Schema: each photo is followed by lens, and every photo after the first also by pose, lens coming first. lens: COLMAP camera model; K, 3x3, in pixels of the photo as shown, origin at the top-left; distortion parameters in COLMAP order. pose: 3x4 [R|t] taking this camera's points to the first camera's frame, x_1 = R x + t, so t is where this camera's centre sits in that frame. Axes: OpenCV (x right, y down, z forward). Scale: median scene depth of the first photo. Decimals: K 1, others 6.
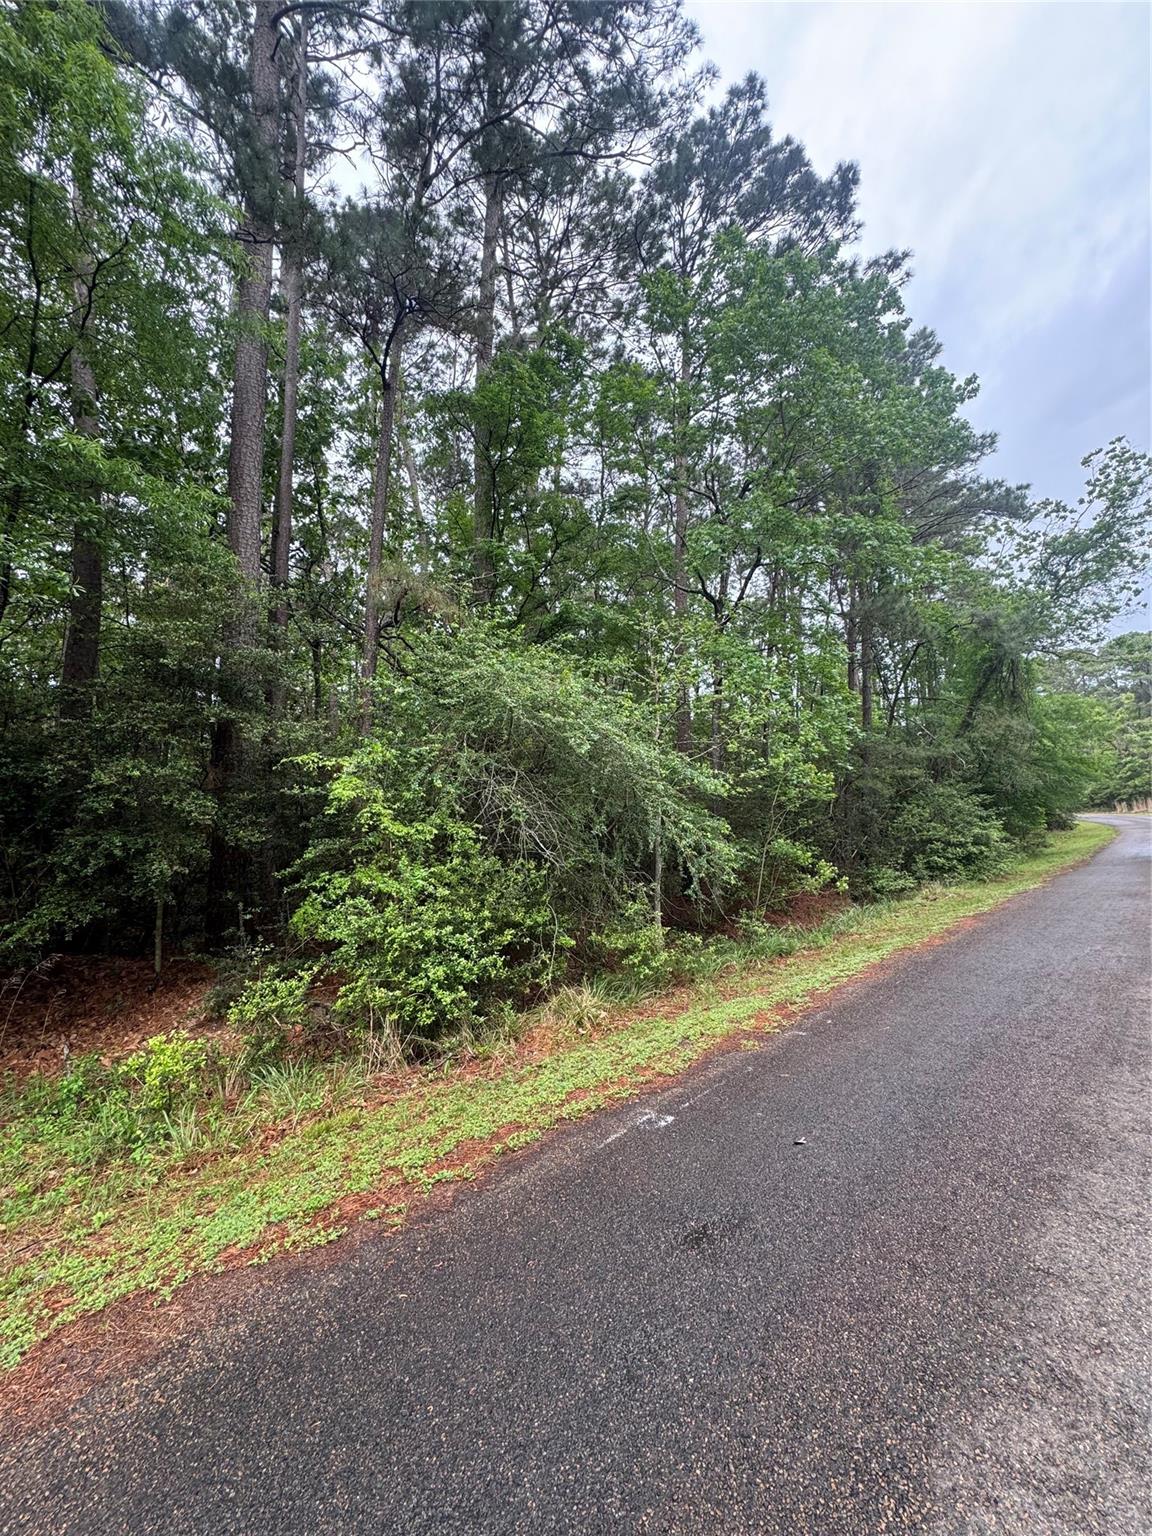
lens RADIAL K [[616.6, 0, 600.2], [0, 616.6, 765.2], [0, 0, 1]] dist [0.000615, 0.000347]
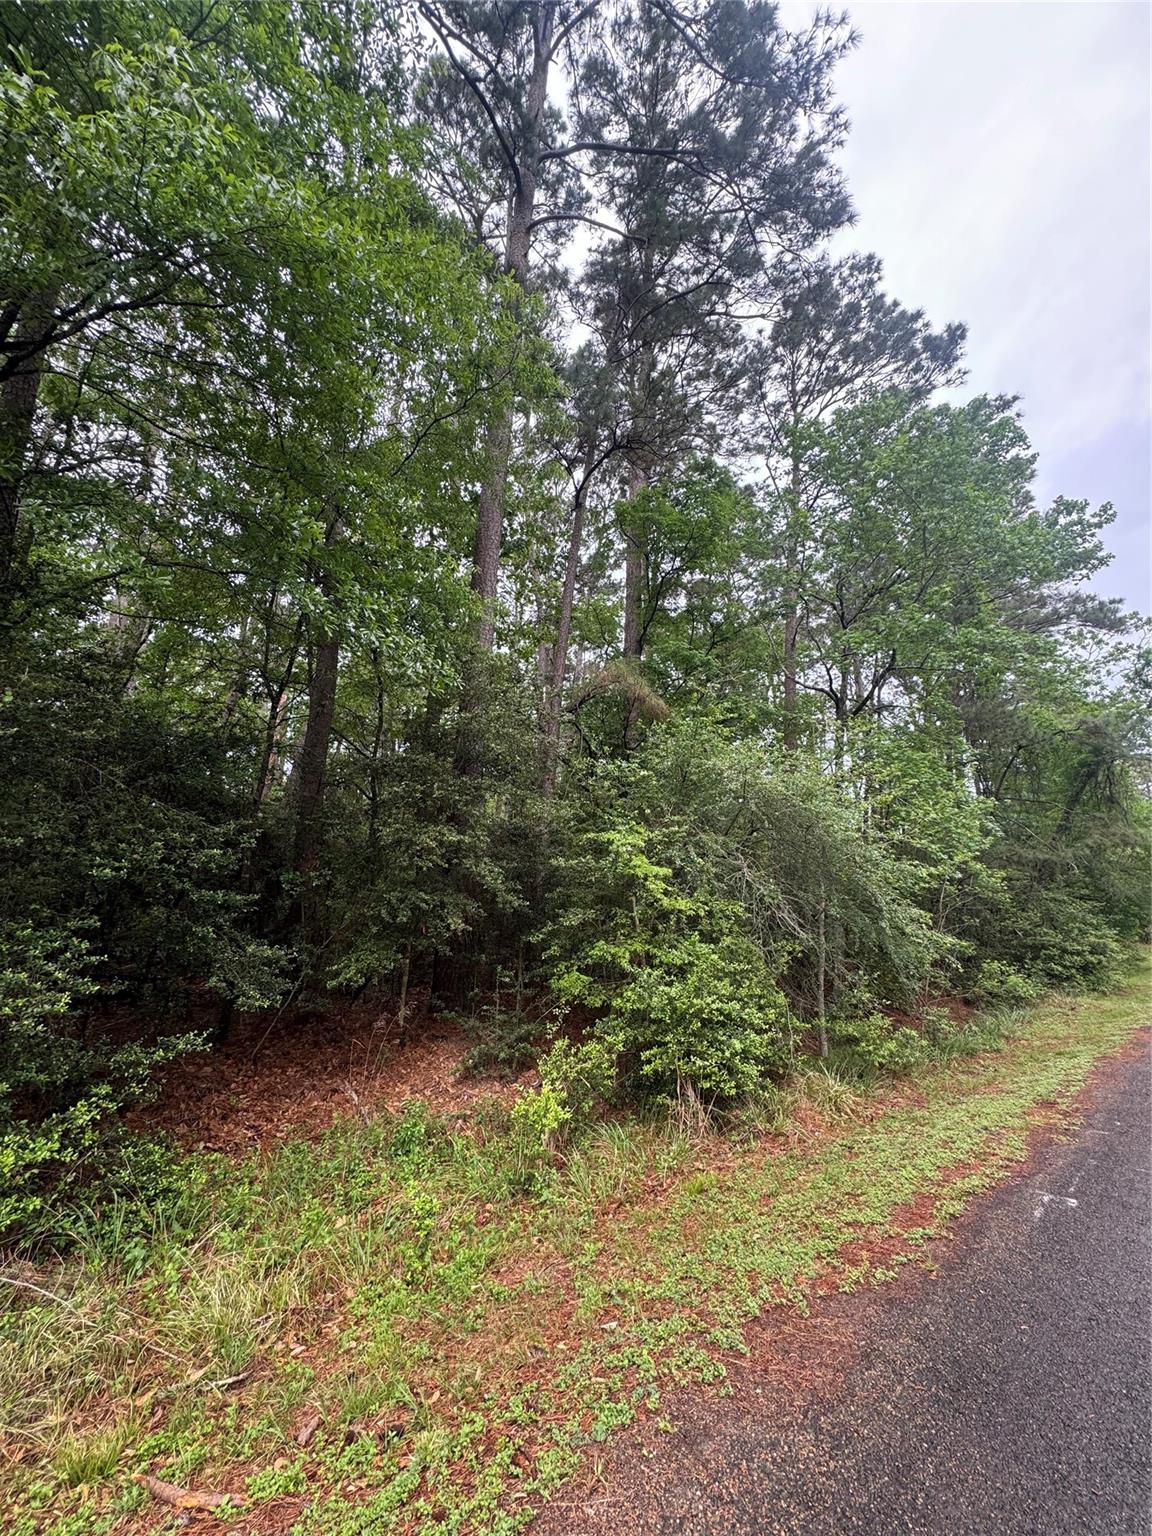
lens RADIAL K [[616.6, 0, 575.6], [0, 616.6, 765.7], [0, 0, 1]] dist [0.000615, 0.000347]
pose [[0.997223, 0.047907, -0.057013, -0.164501], [-0.054839, 0.990386, -0.126996, 0.004305], [0.050381, 0.129770, 0.990263, -0.038791]]
